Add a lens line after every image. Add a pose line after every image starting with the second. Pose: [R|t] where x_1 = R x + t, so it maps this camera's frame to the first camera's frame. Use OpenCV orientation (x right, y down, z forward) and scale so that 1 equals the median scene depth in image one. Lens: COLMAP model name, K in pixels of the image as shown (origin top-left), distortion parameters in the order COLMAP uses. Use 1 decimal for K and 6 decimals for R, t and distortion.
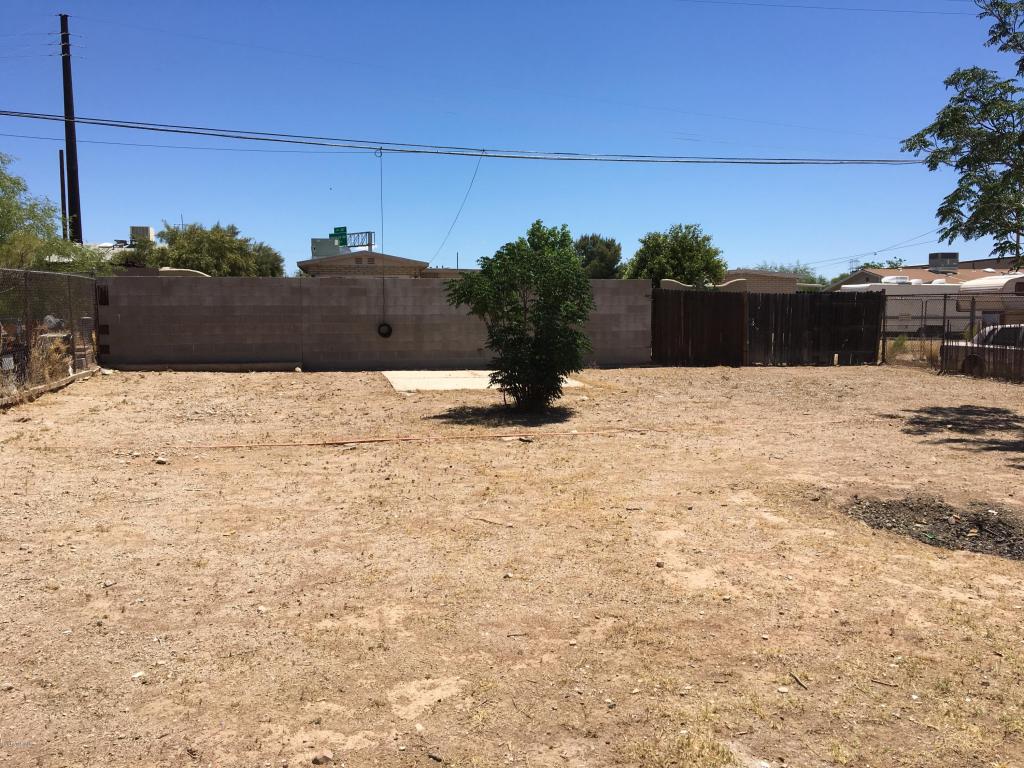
lens RADIAL K [[864.5, 0, 508.7], [0, 864.5, 382.2], [0, 0, 1]] dist [0.079003, -0.109489]
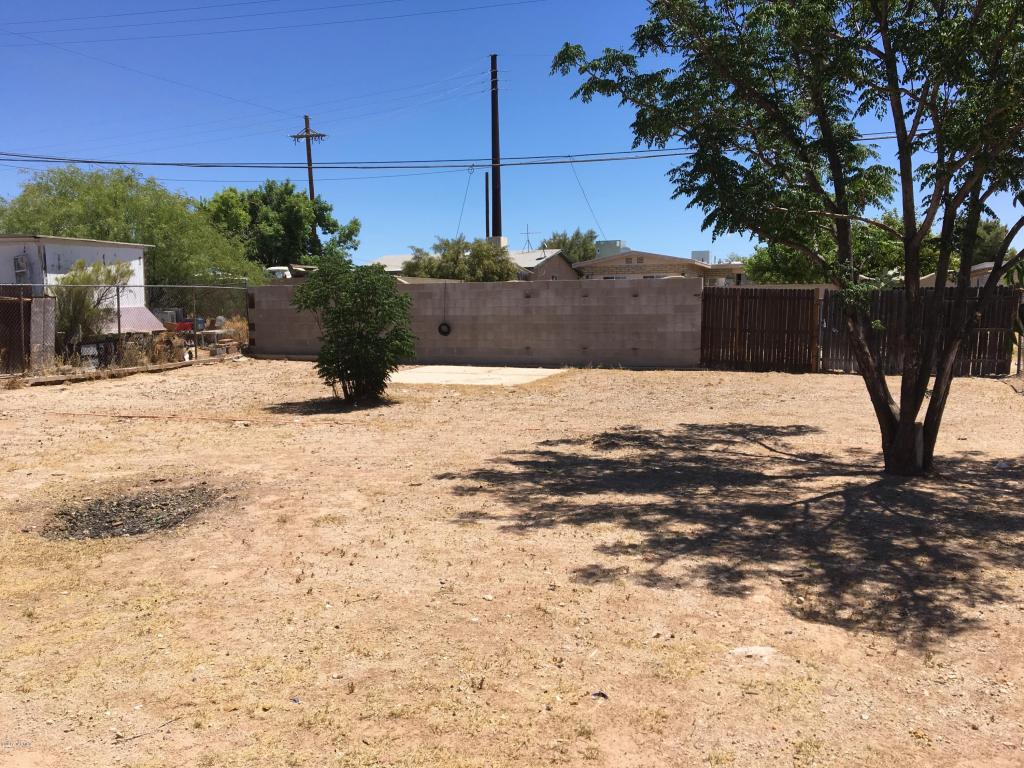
lens RADIAL K [[864.5, 0, 502.5], [0, 864.5, 385.5], [0, 0, 1]] dist [0.079003, -0.109489]
pose [[0.856642, 0.041793, -0.514217, 0.491546], [-0.038107, 0.999117, 0.017720, -0.009666], [0.514503, 0.004415, 0.857477, 0.077102]]
